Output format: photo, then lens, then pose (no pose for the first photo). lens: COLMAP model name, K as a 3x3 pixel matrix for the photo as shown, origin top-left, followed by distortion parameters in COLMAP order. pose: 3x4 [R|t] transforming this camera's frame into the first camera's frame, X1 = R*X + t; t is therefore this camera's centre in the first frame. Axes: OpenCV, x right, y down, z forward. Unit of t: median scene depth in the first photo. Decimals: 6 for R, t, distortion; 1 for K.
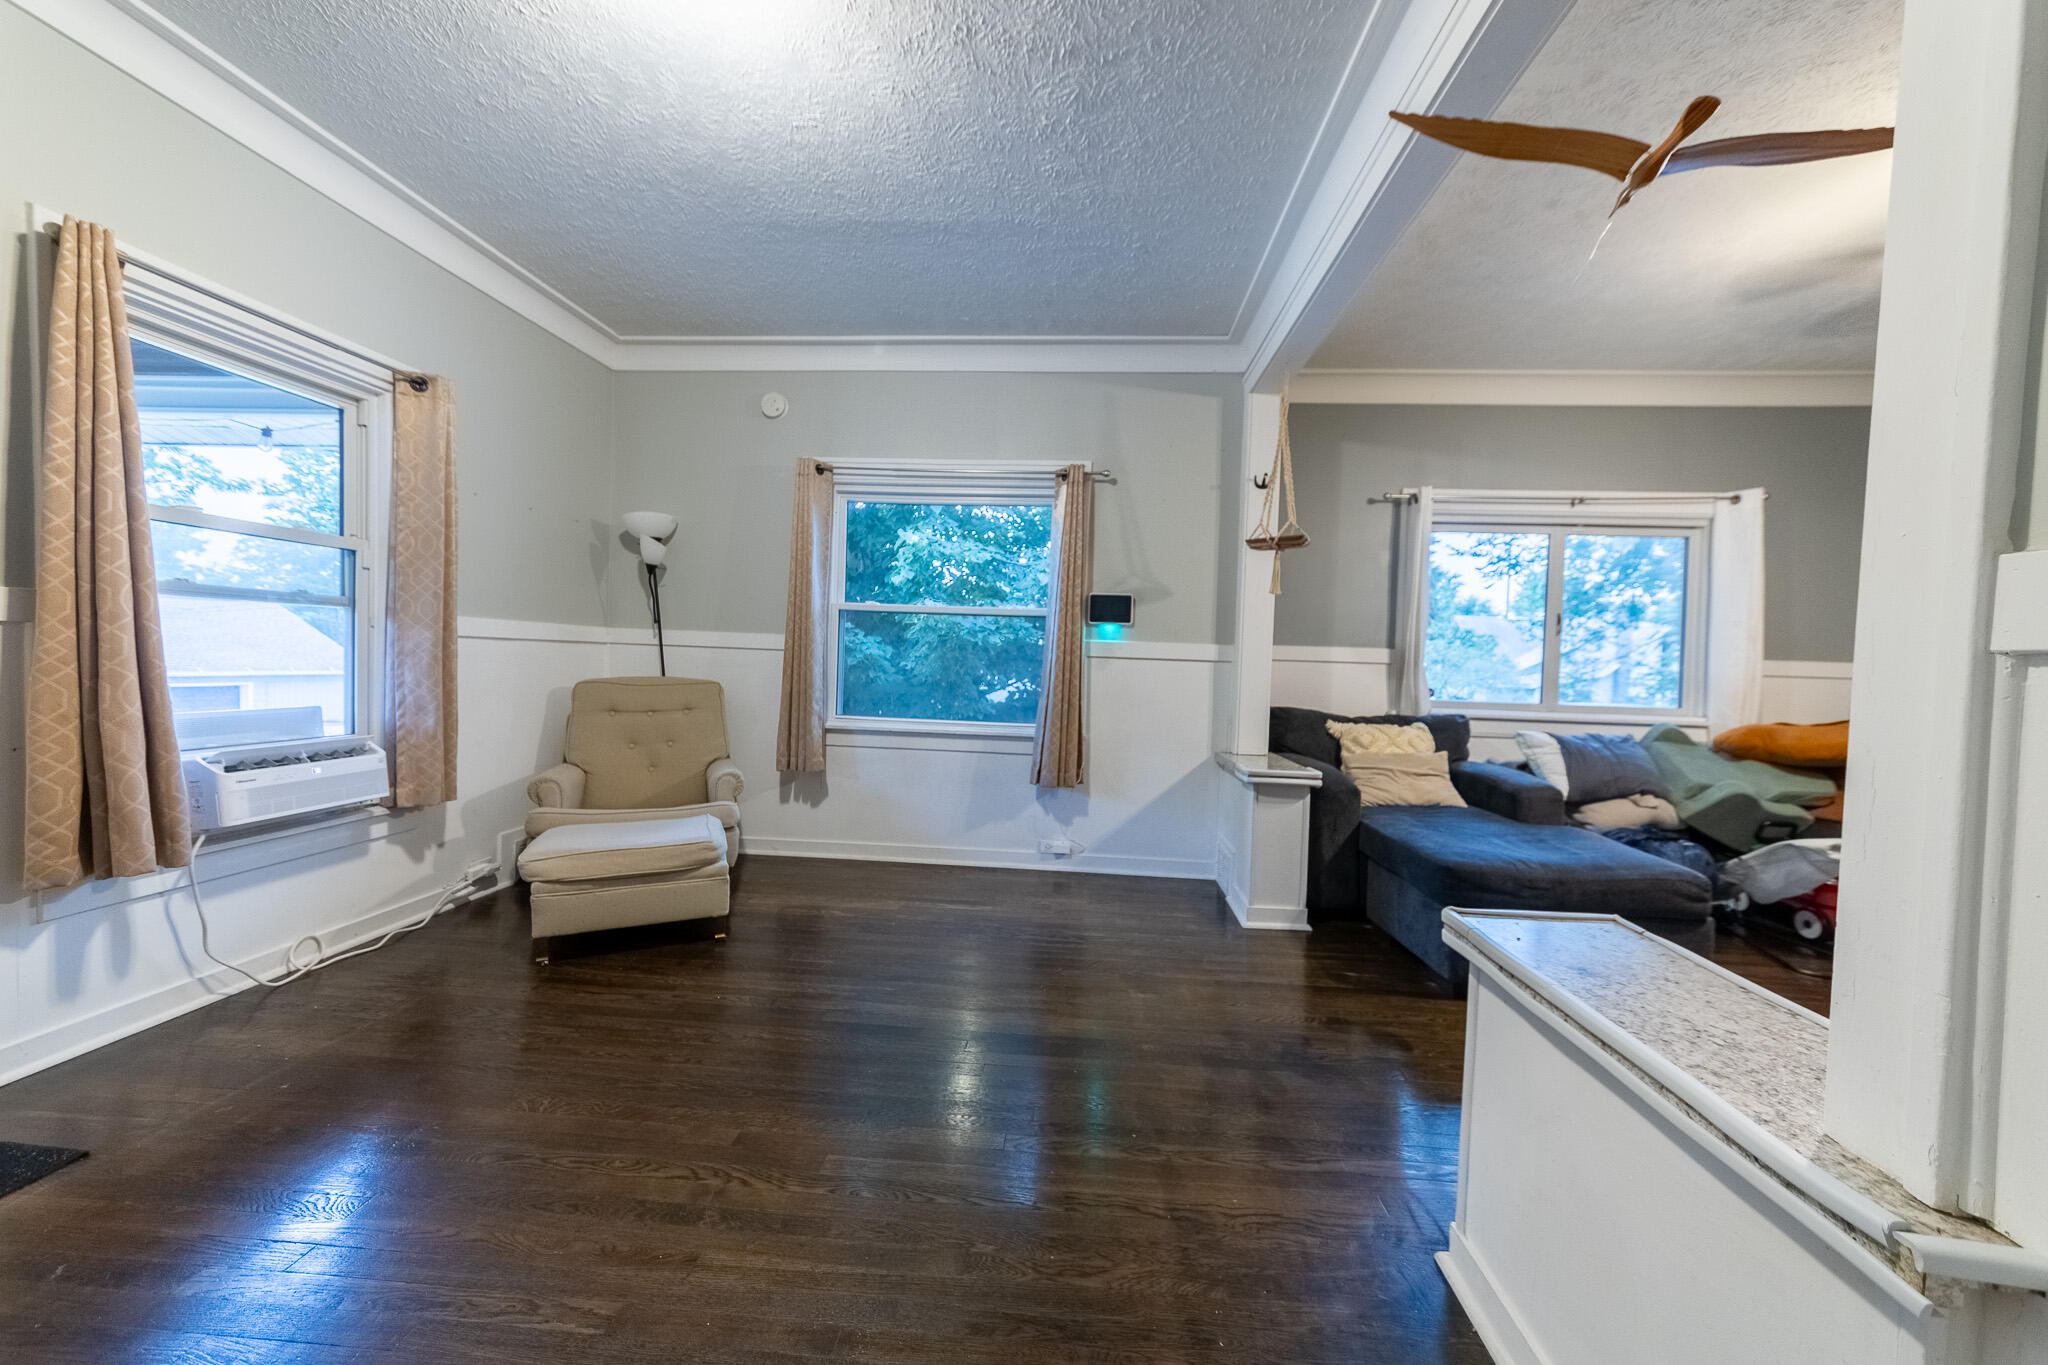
lens RADIAL K [[725.5, 0, 1037.7], [0, 725.5, 679.3], [0, 0, 1]] dist [0.007500, -0.000085]
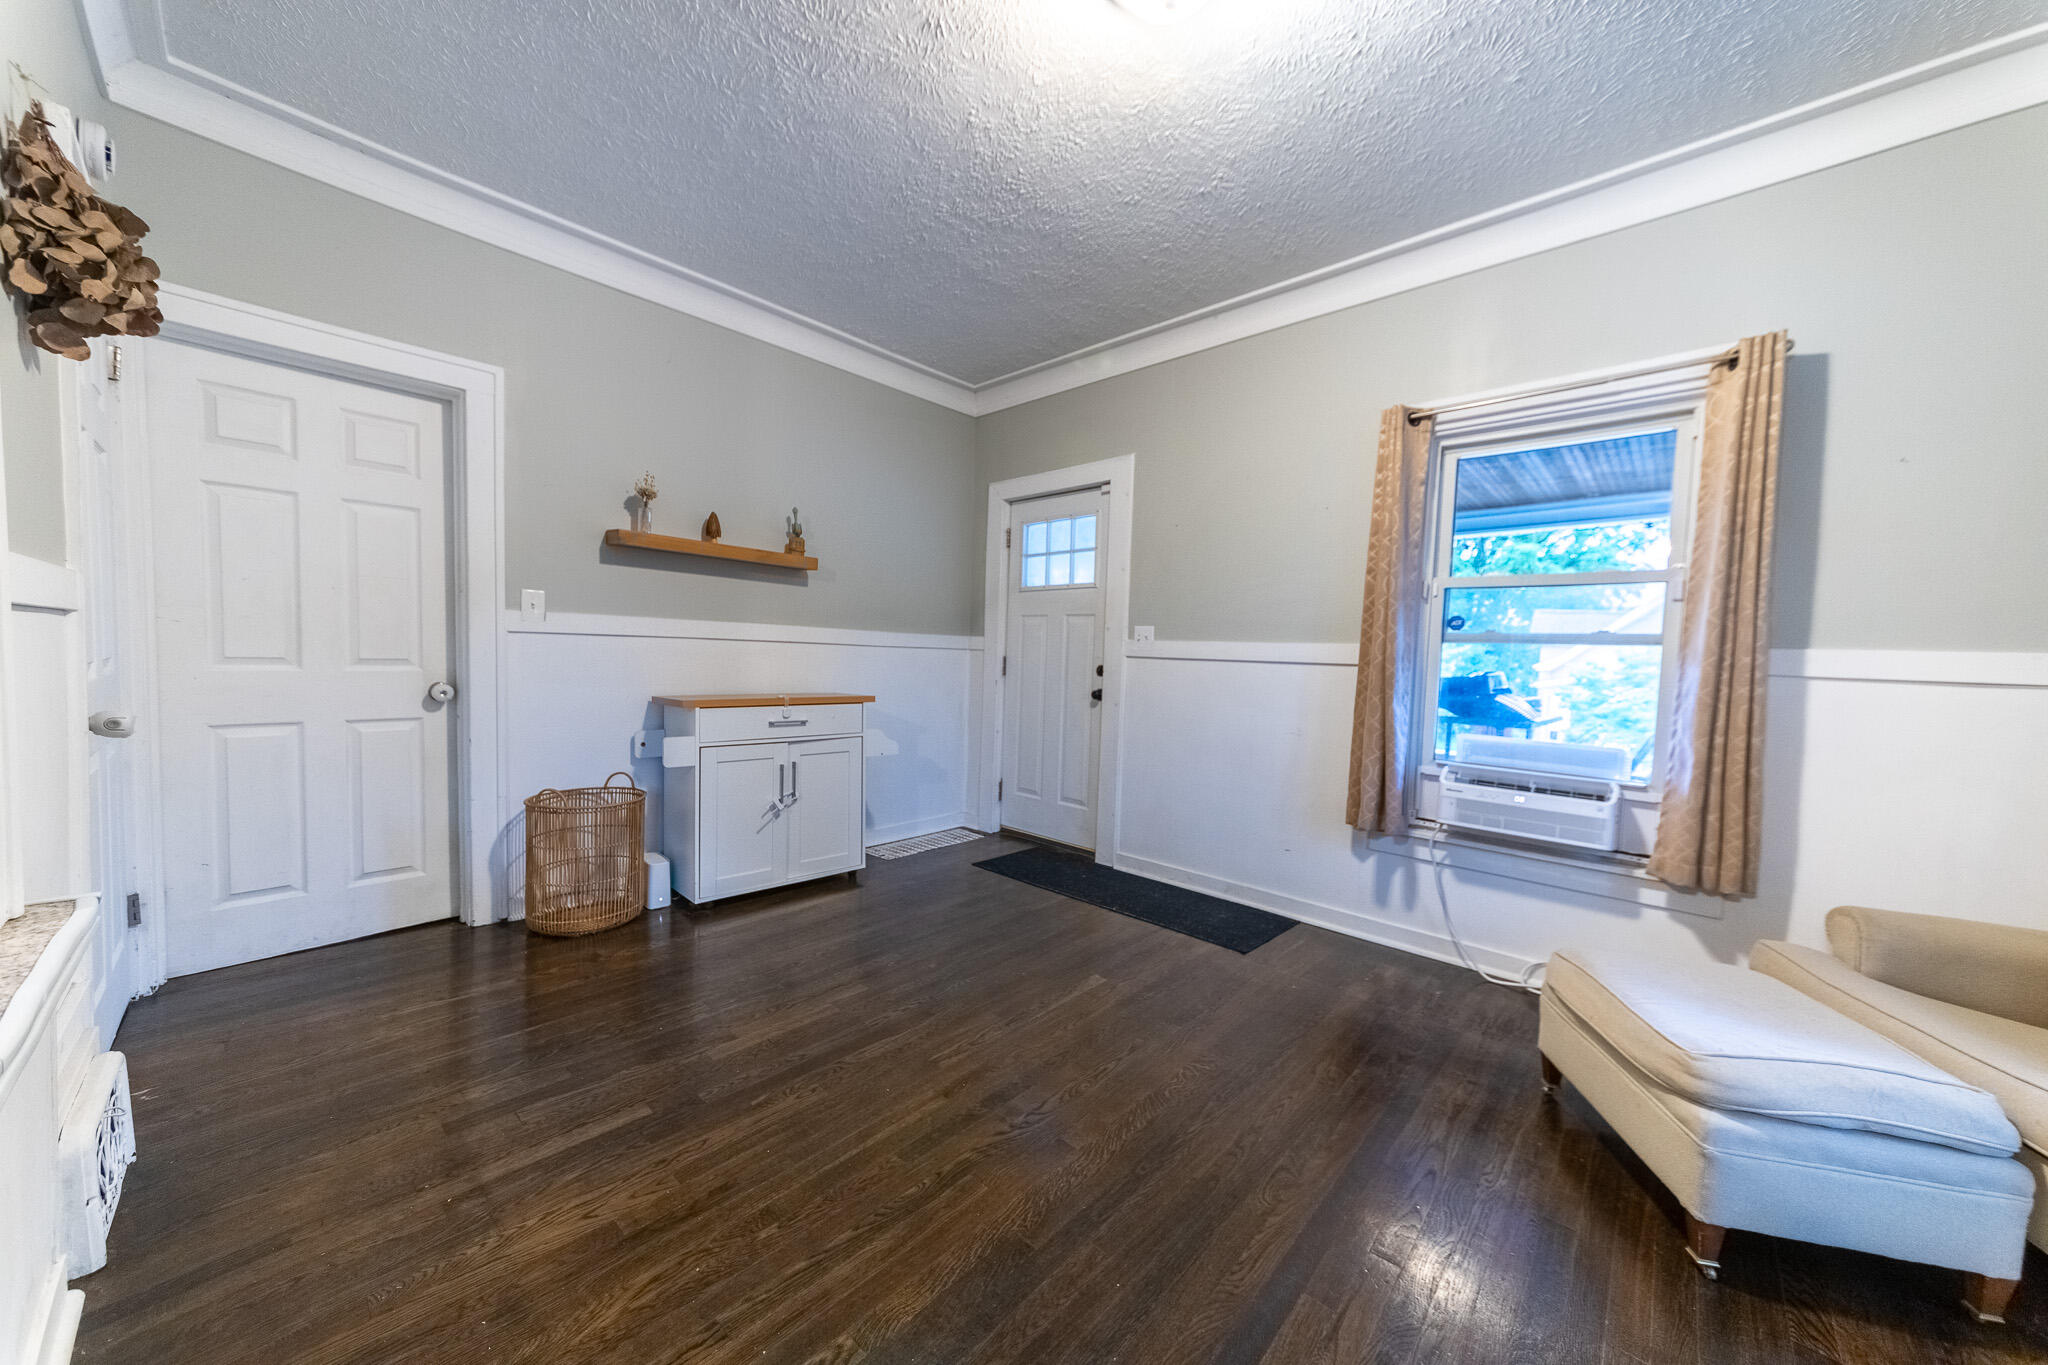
lens RADIAL K [[721.1, 0, 1021.6], [0, 721.1, 689.3], [0, 0, 1]] dist [-0.000286, 0.000004]
pose [[-0.629599, -0.015217, -0.776771, 0.187179], [-0.075760, 0.996246, 0.041889, -0.015830], [0.773218, 0.085221, -0.628388, 0.693498]]
